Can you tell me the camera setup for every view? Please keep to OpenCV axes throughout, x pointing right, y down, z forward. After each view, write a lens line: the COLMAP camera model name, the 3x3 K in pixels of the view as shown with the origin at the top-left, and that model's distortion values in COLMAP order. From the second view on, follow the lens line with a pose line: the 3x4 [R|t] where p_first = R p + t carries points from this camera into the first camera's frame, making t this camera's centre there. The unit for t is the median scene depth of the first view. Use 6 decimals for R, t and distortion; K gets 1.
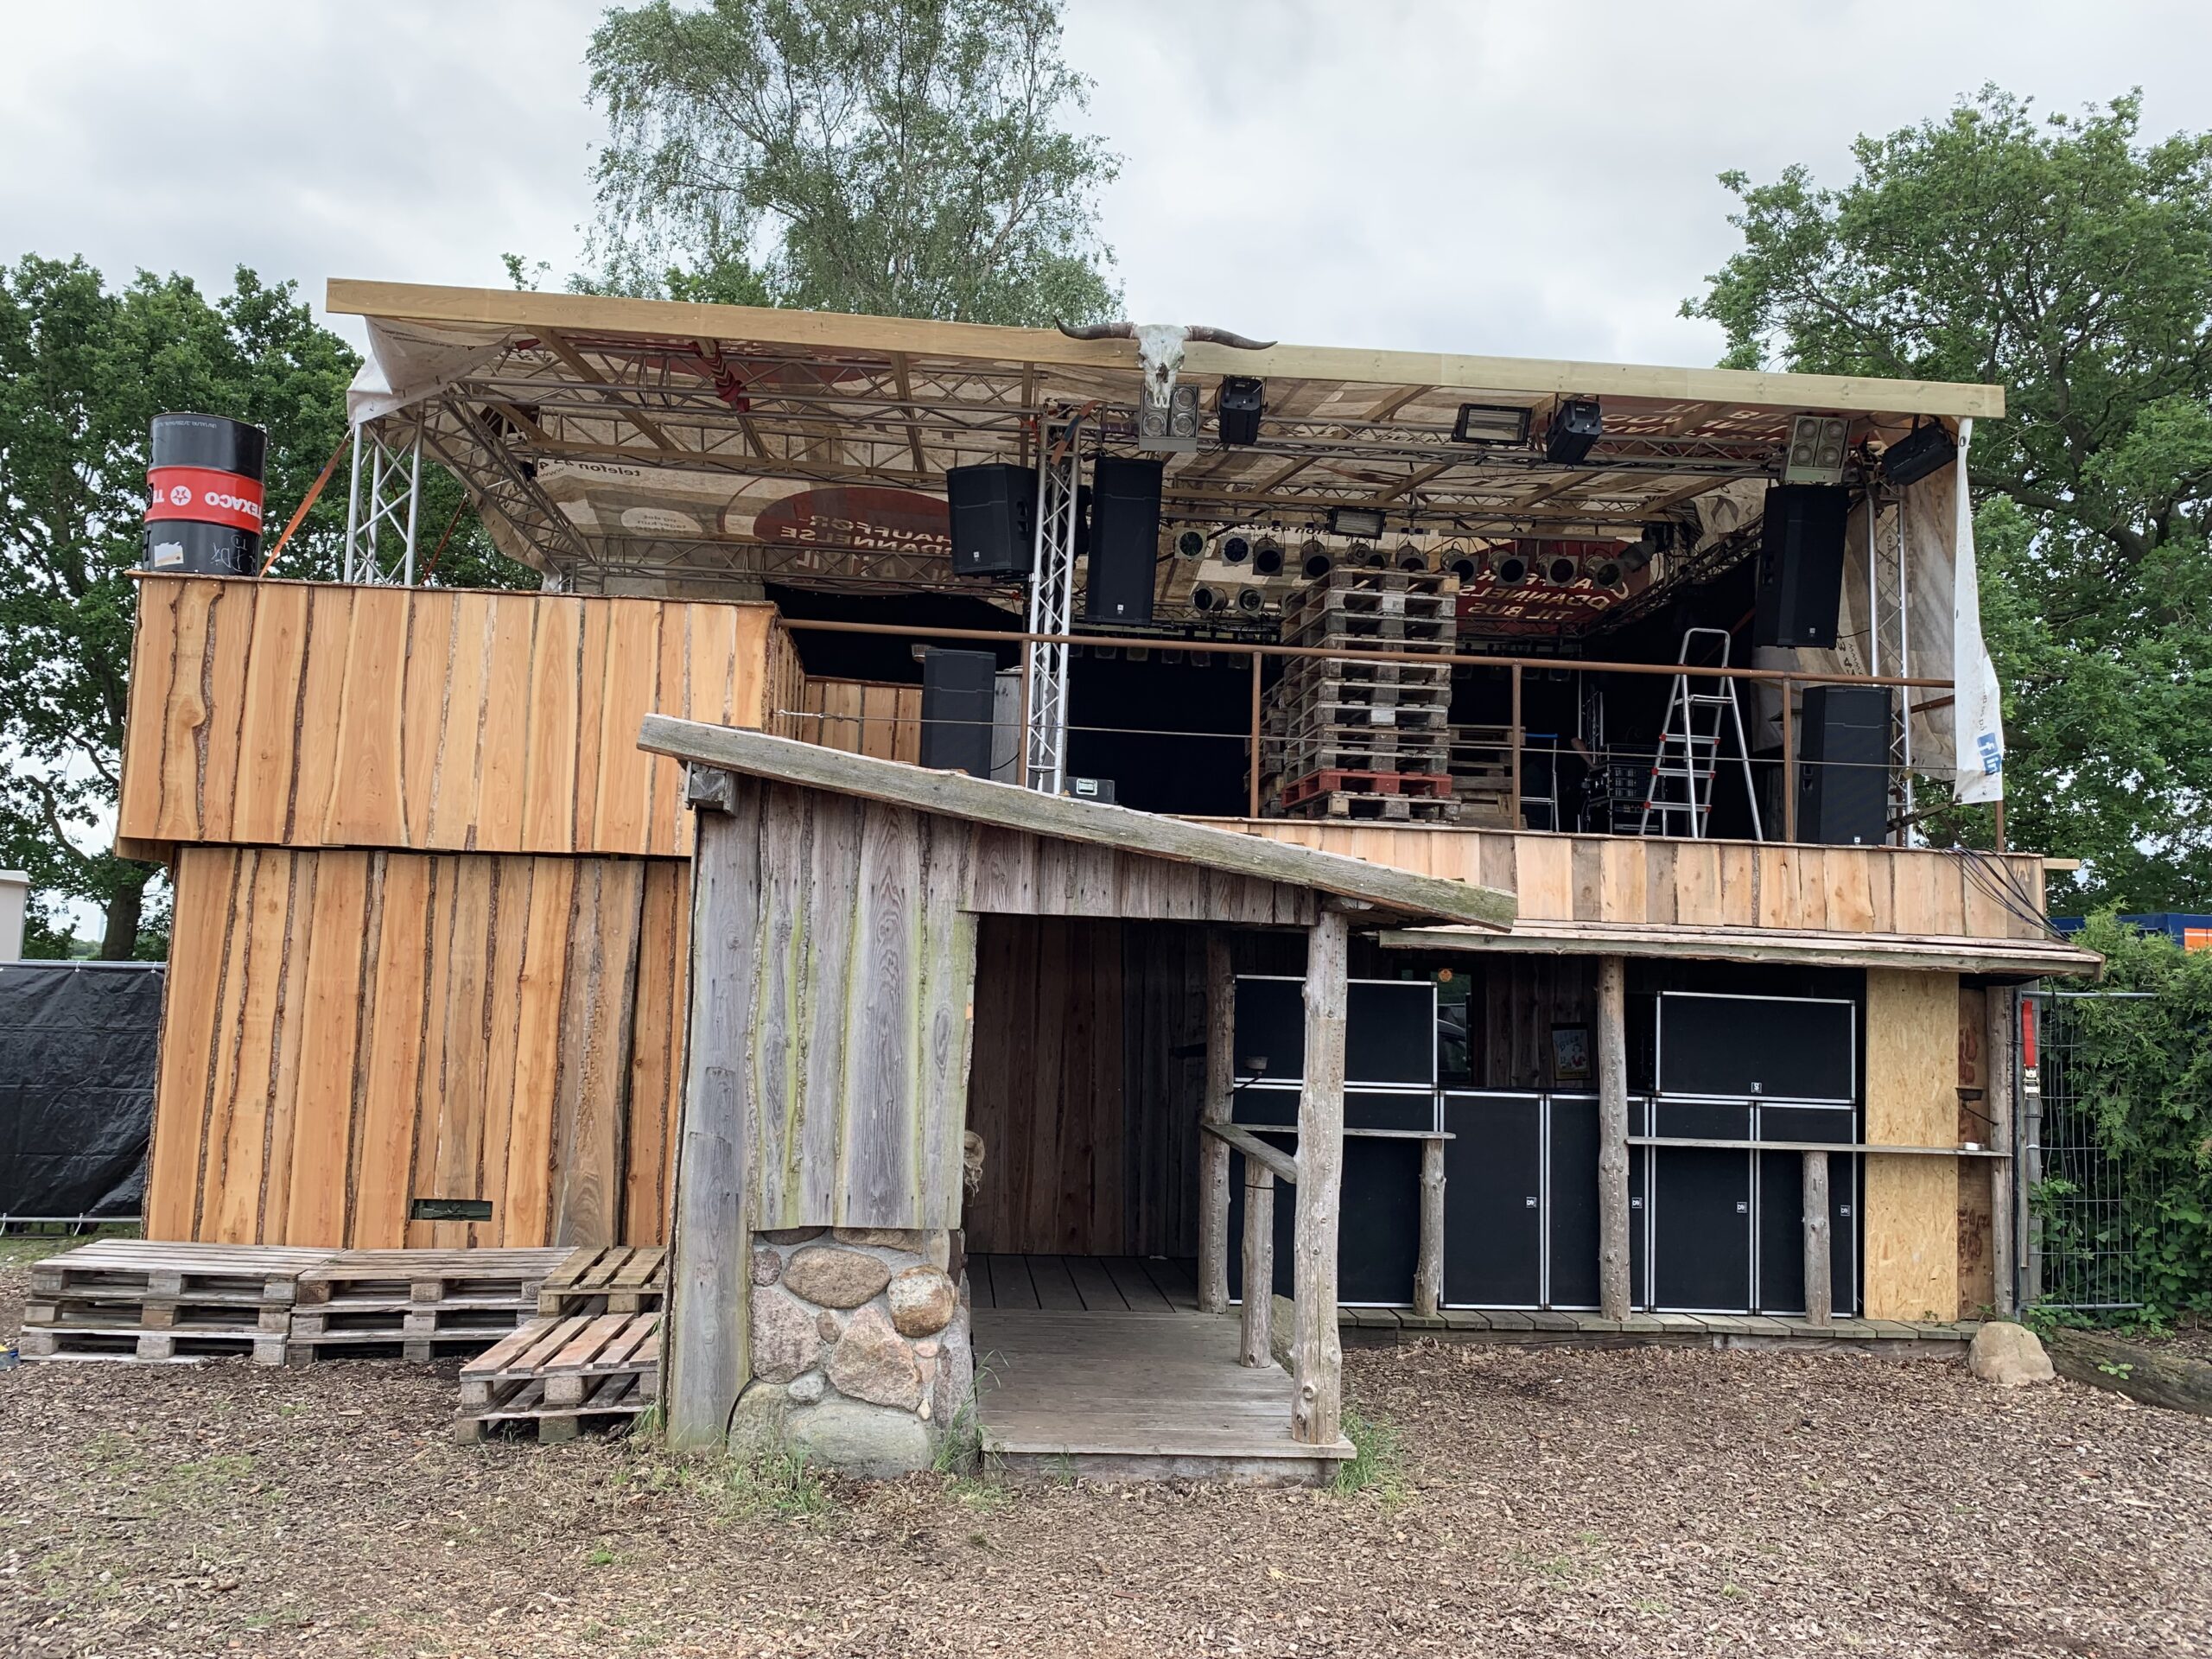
lens RADIAL K [[1711.6, 0, 1088.7], [0, 1711.6, 840.6], [0, 0, 1]] dist [-0.034241, 0.101206]
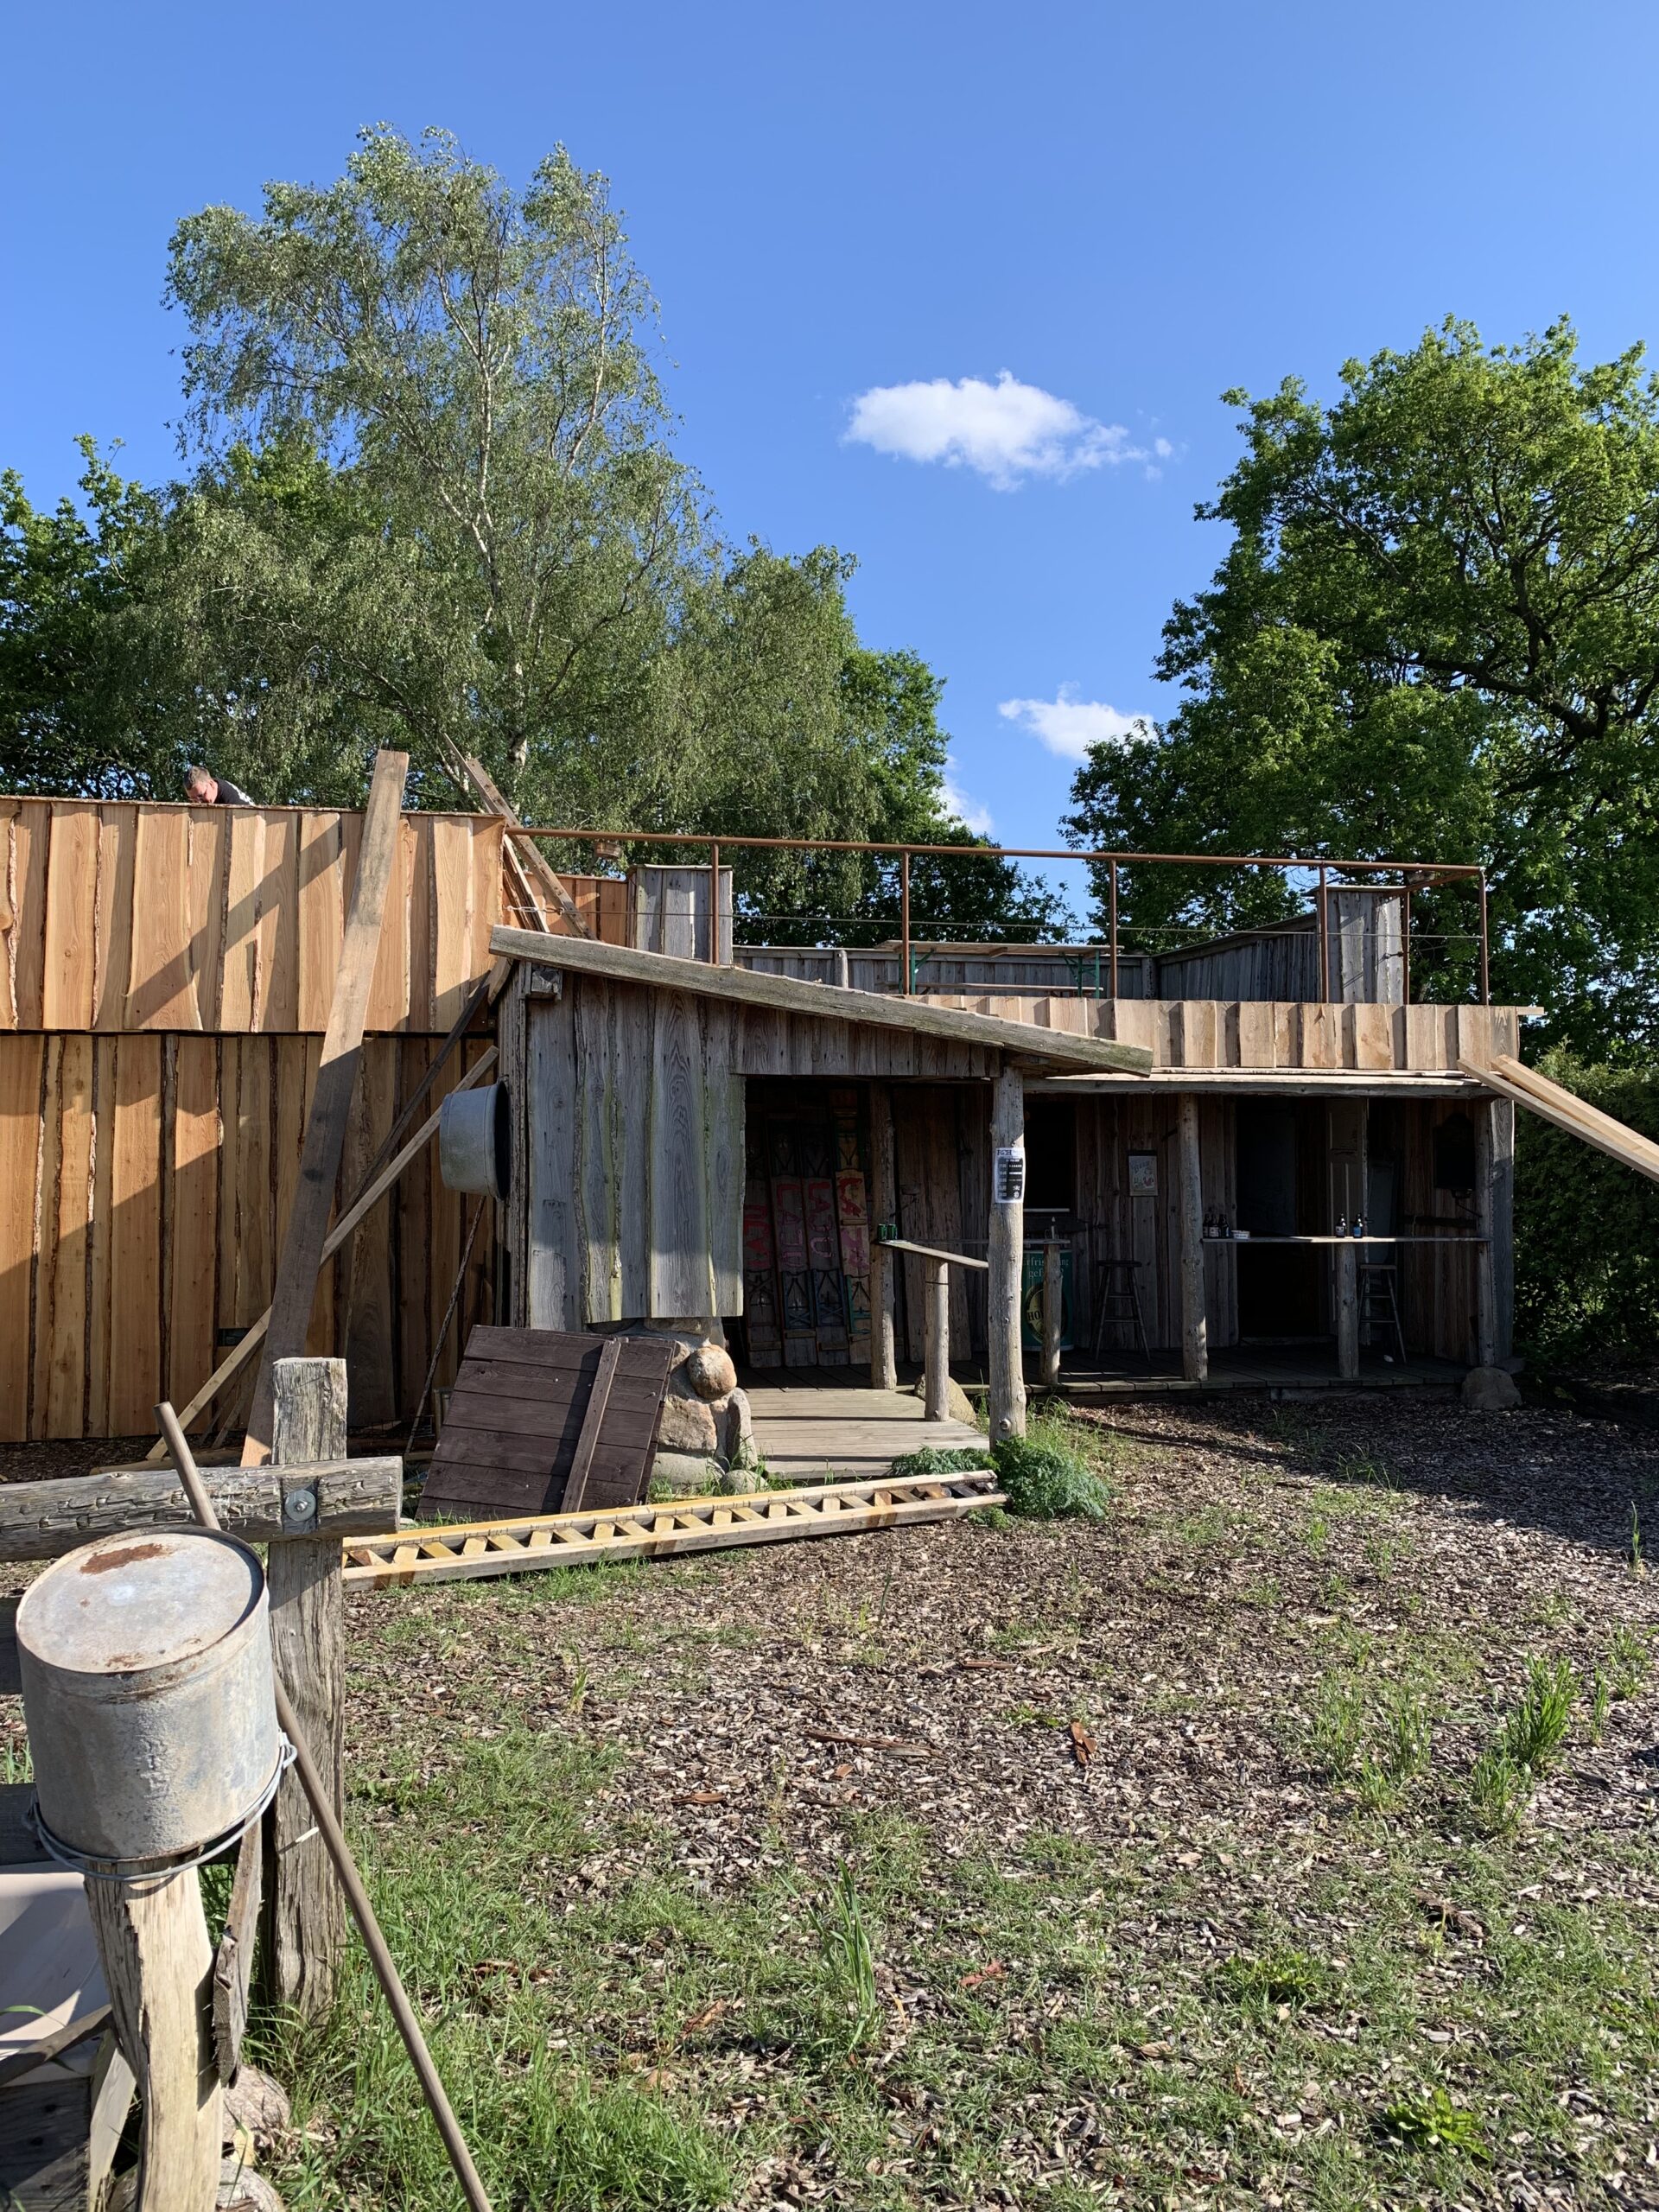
lens RADIAL K [[1688.0, 0, 829.5], [0, 1688.0, 1084.5], [0, 0, 1]] dist [-0.007401, -0.013352]
pose [[0.990742, -0.028216, 0.132794, -0.123570], [0.020922, 0.998211, 0.056010, -0.014233], [-0.134137, -0.052714, 0.989560, -0.192106]]
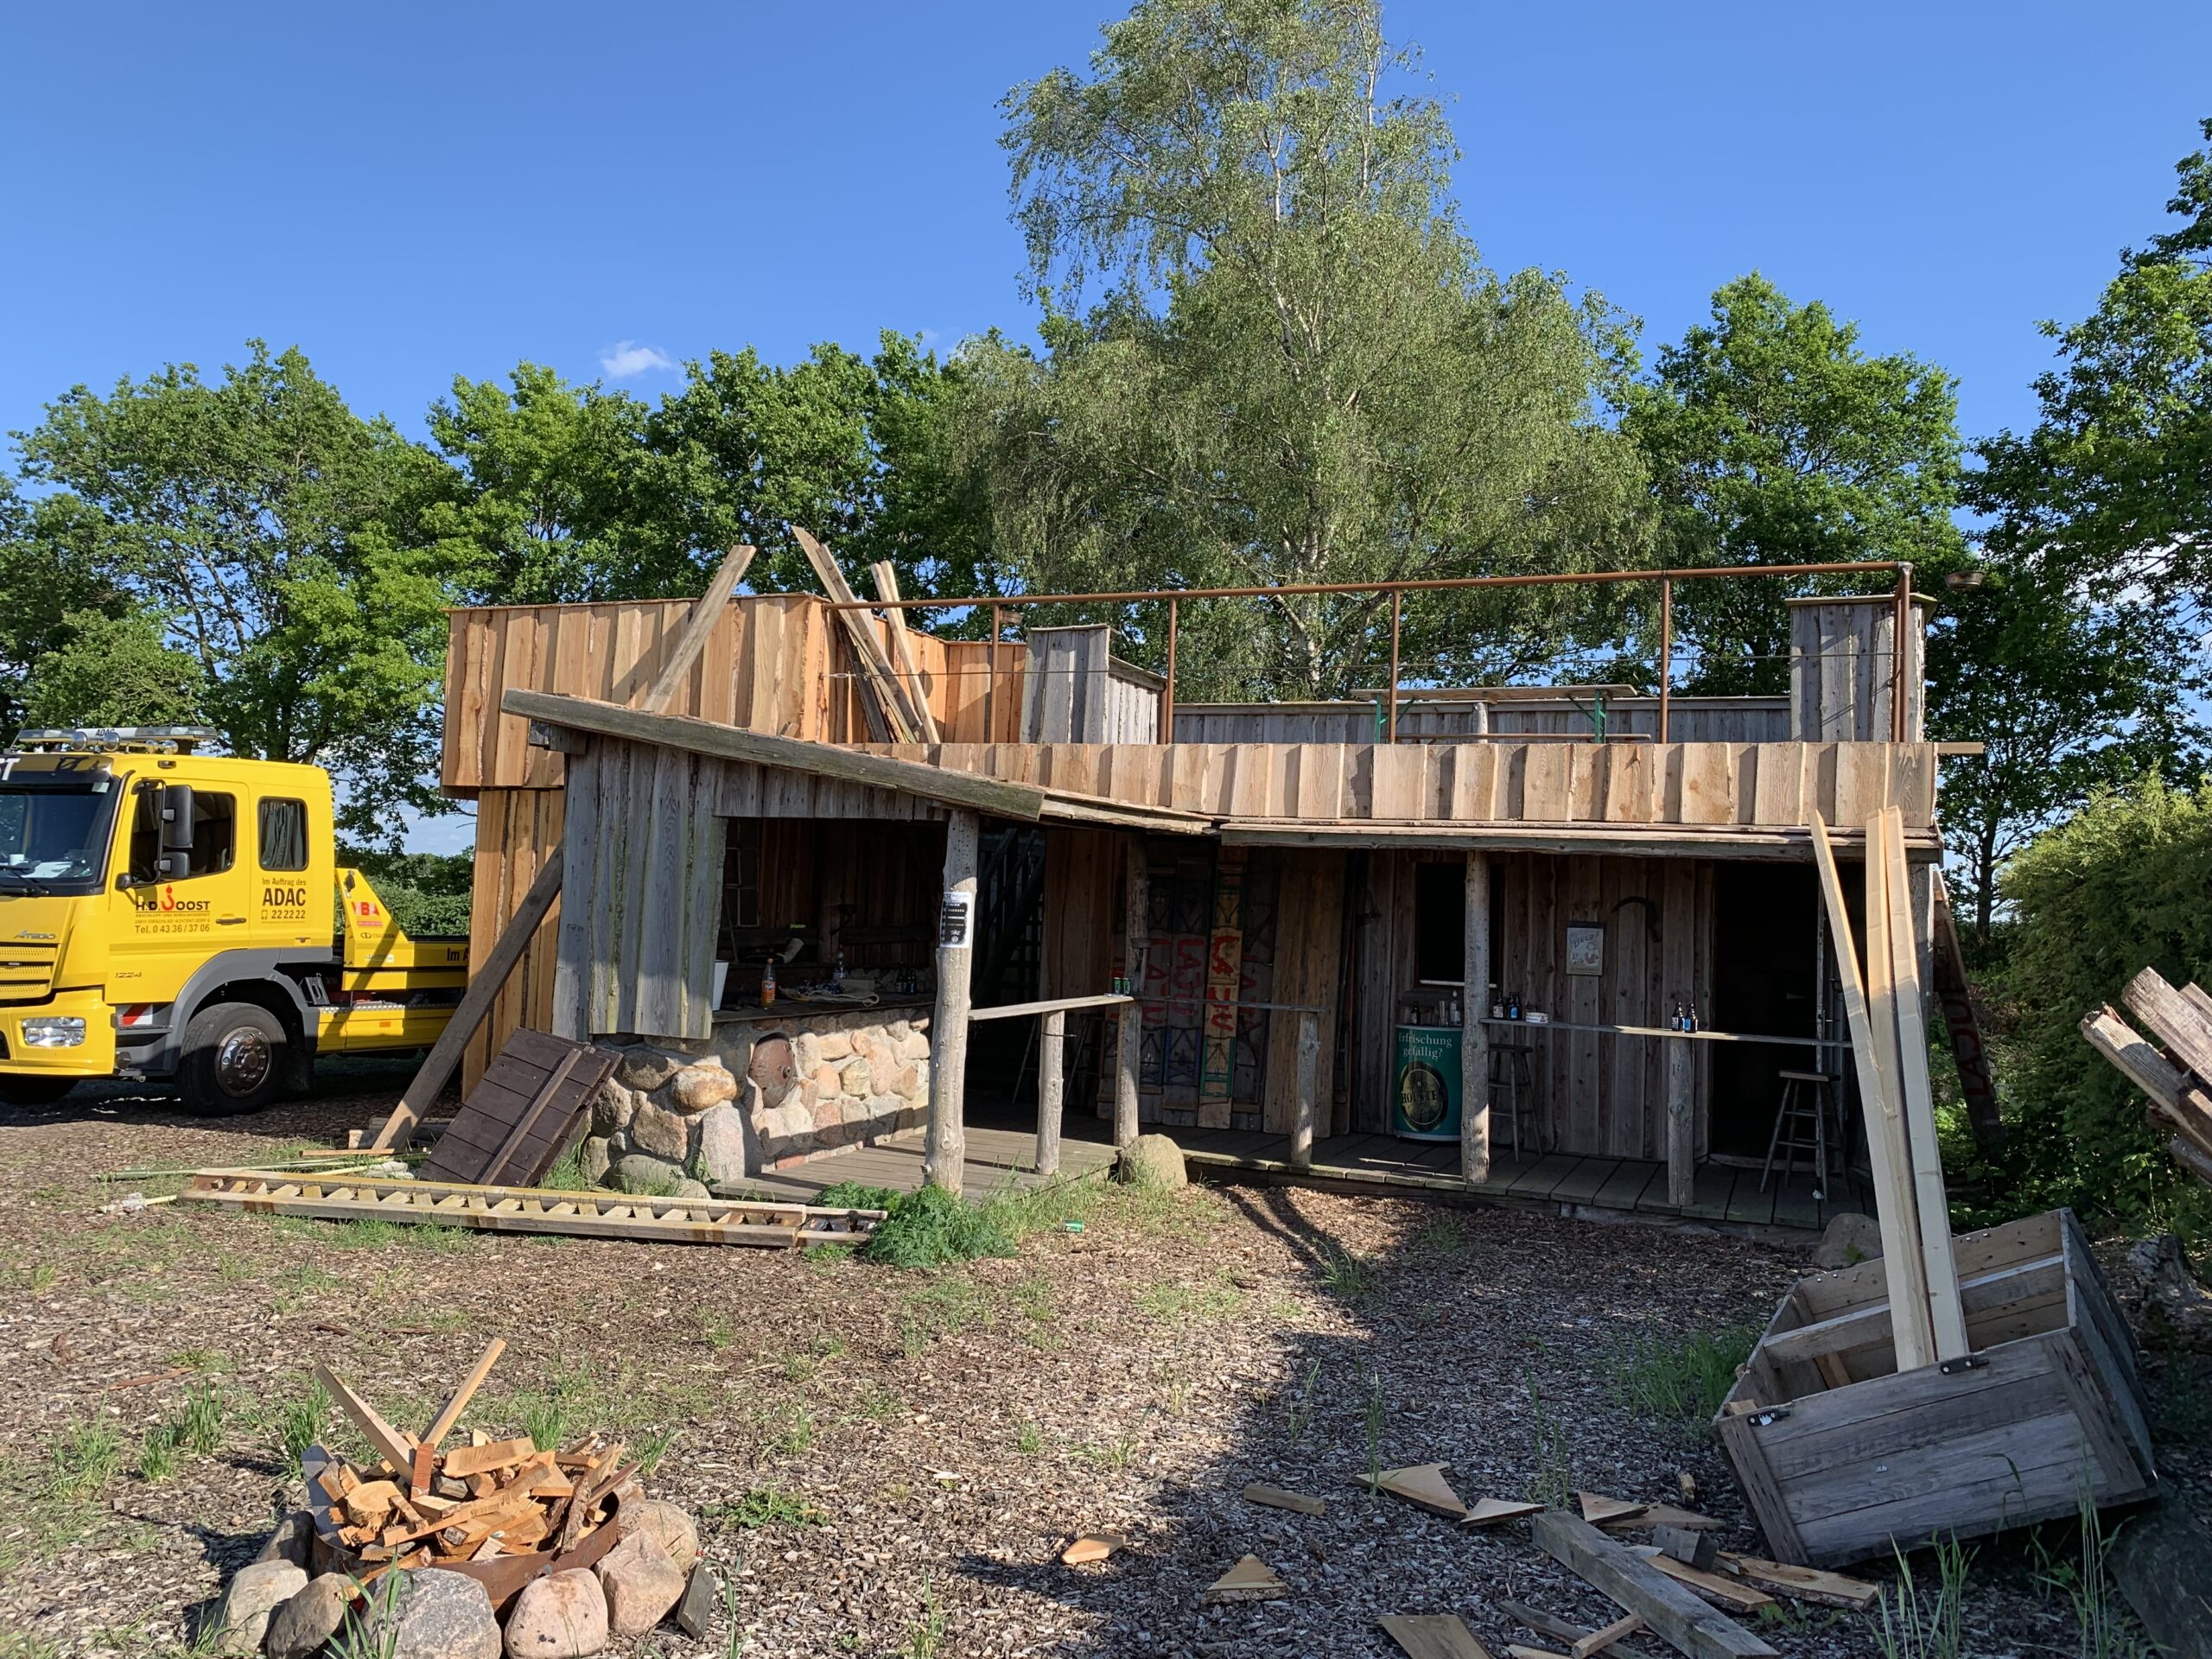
lens RADIAL K [[1652.2, 0, 1106.0], [0, 1652.2, 829.5], [0, 0, 1]] dist [0.017372, -0.014557]
pose [[0.891049, -0.020183, -0.453458, 0.601657], [0.033898, 0.999180, 0.022138, 0.024117], [0.452640, -0.035098, 0.891002, -0.045206]]
